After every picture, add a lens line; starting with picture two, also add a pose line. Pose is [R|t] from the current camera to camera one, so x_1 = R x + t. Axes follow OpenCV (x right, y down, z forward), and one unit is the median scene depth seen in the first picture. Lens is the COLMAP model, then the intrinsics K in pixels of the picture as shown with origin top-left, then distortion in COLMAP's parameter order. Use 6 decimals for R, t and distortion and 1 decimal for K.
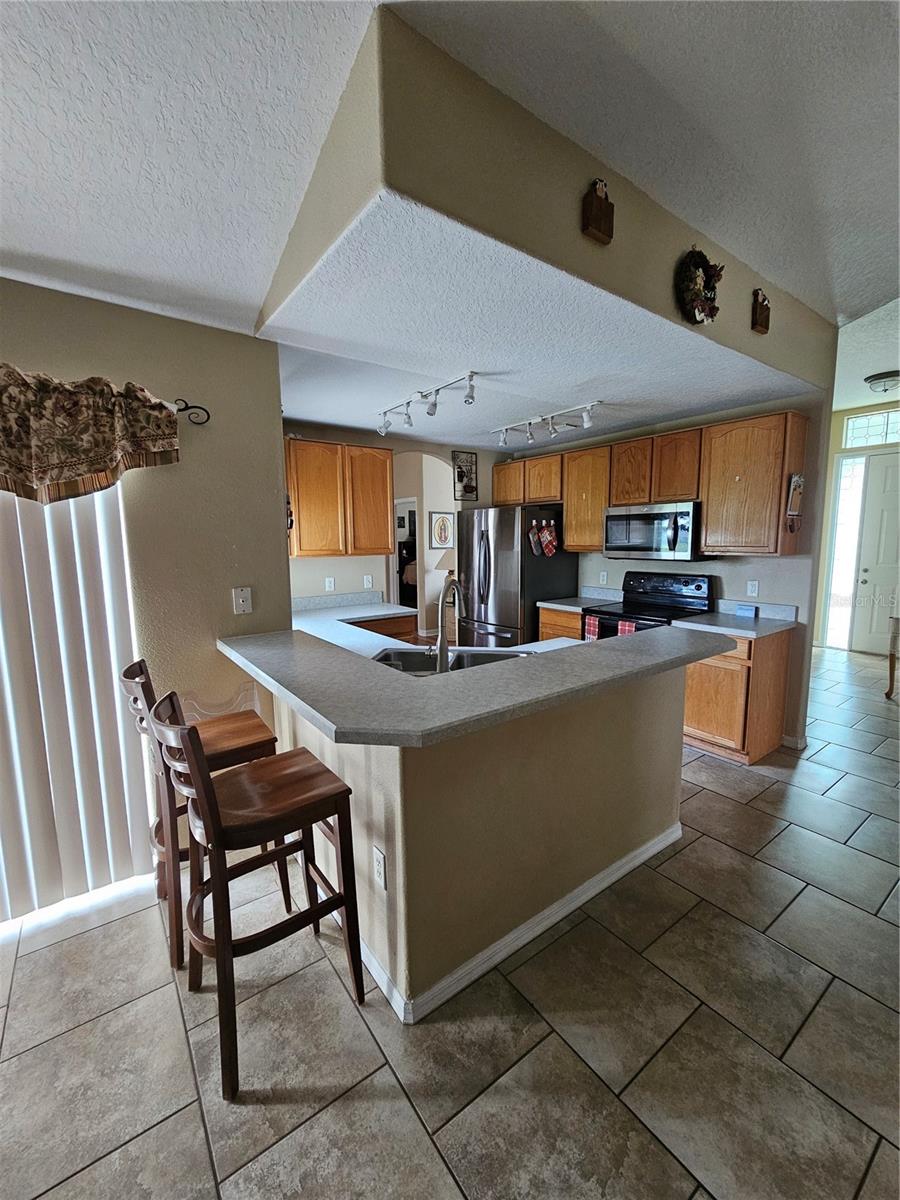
lens RADIAL K [[490.7, 0, 453.4], [0, 490.7, 601.4], [0, 0, 1]] dist [-0.001615, 0.000677]
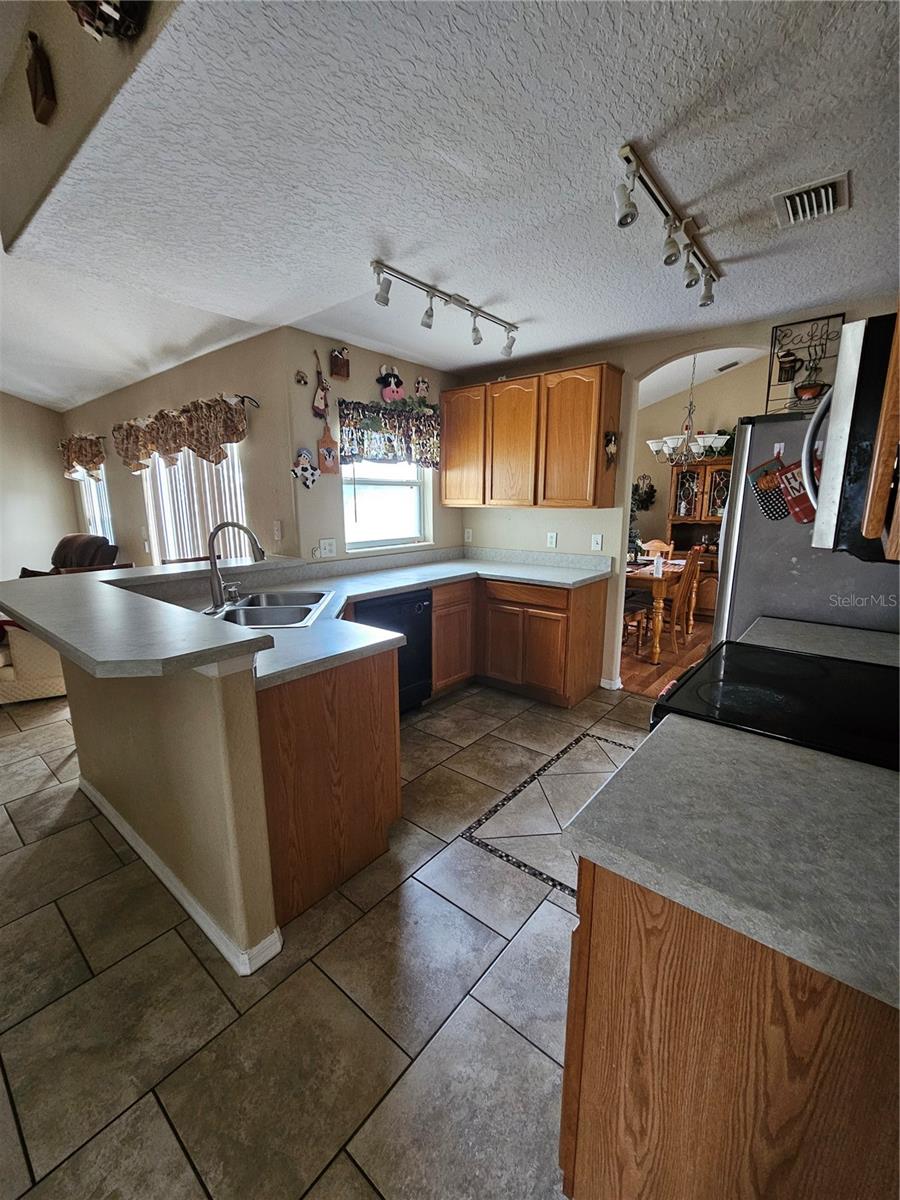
lens RADIAL K [[490.7, 0, 453.4], [0, 490.7, 601.4], [0, 0, 1]] dist [-0.001615, 0.000677]
pose [[0.246887, 0.208456, -0.946358, 0.569296], [-0.127324, 0.975100, 0.181571, -0.065048], [0.960643, 0.075667, 0.267281, 0.597282]]
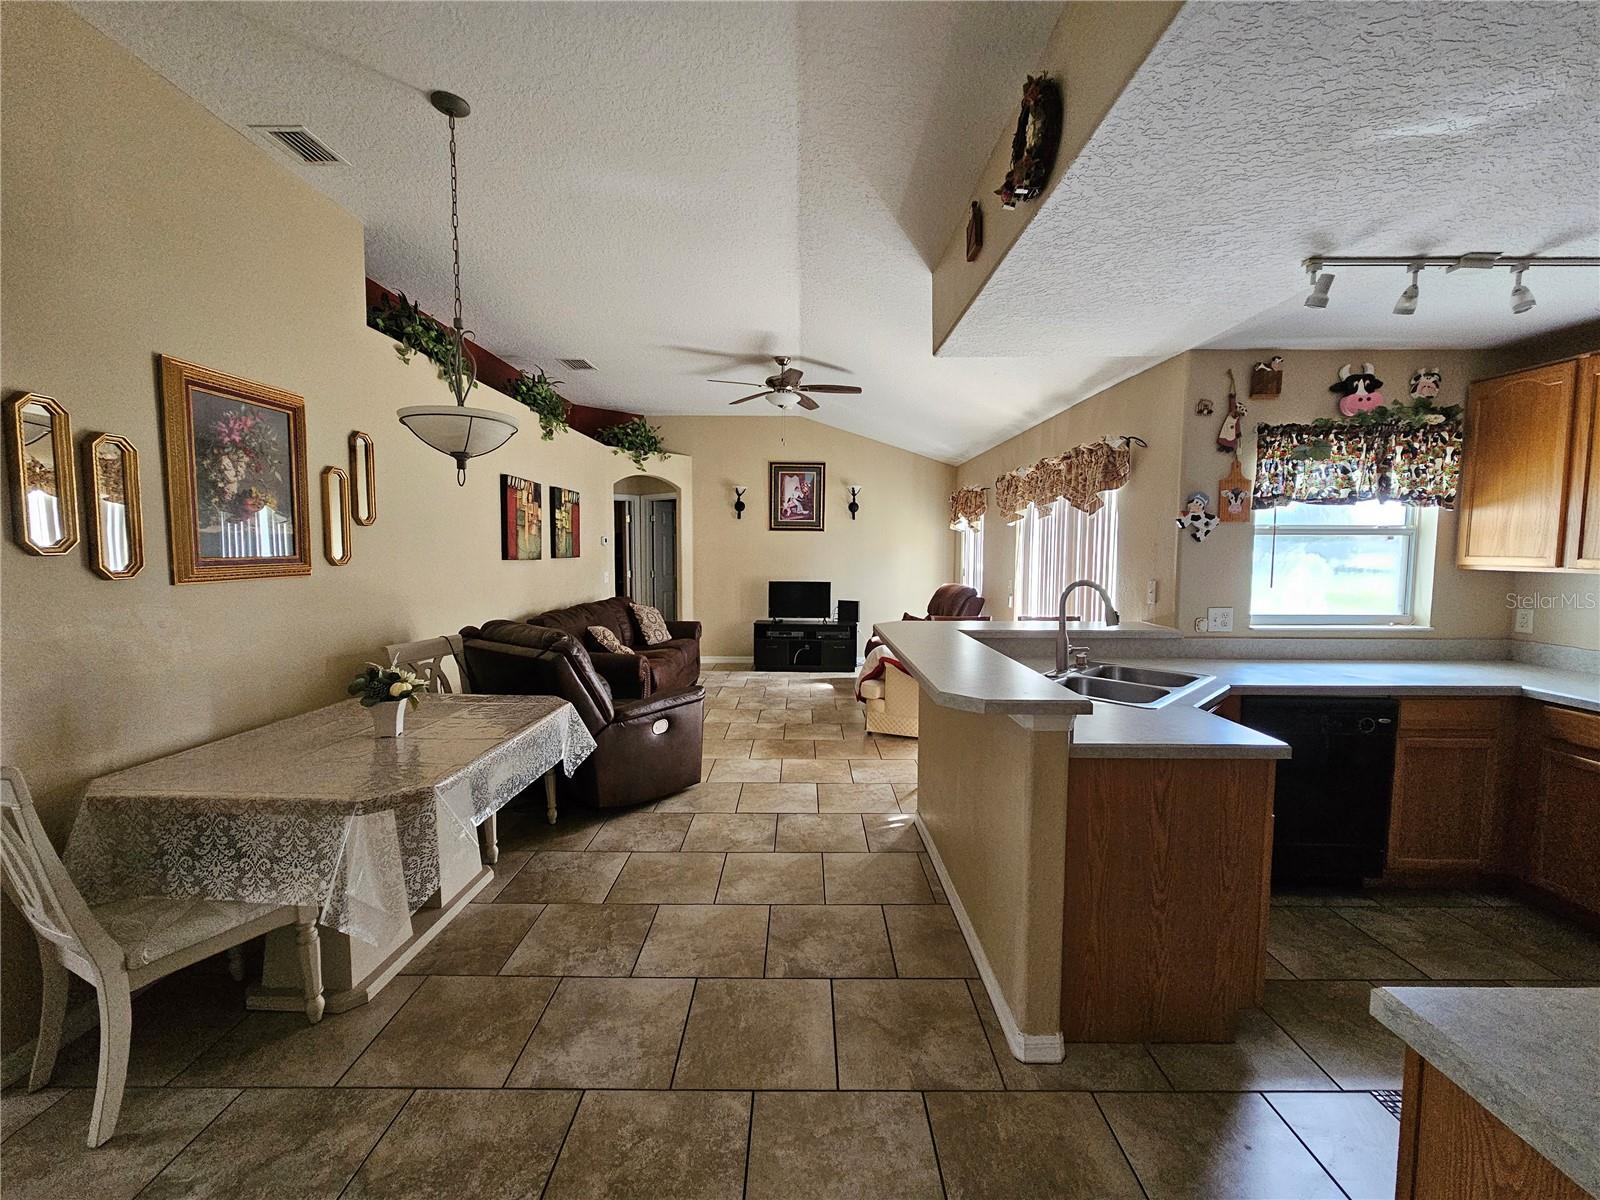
lens RADIAL K [[654.3, 0, 801.0], [0, 654.3, 592.8], [0, 0, 1]] dist [-0.001615, 0.000677]
pose [[-0.592760, 0.067342, -0.802559, 0.670915], [-0.100604, 0.982502, 0.156746, -0.082249], [0.799071, 0.173653, -0.575613, 0.648367]]
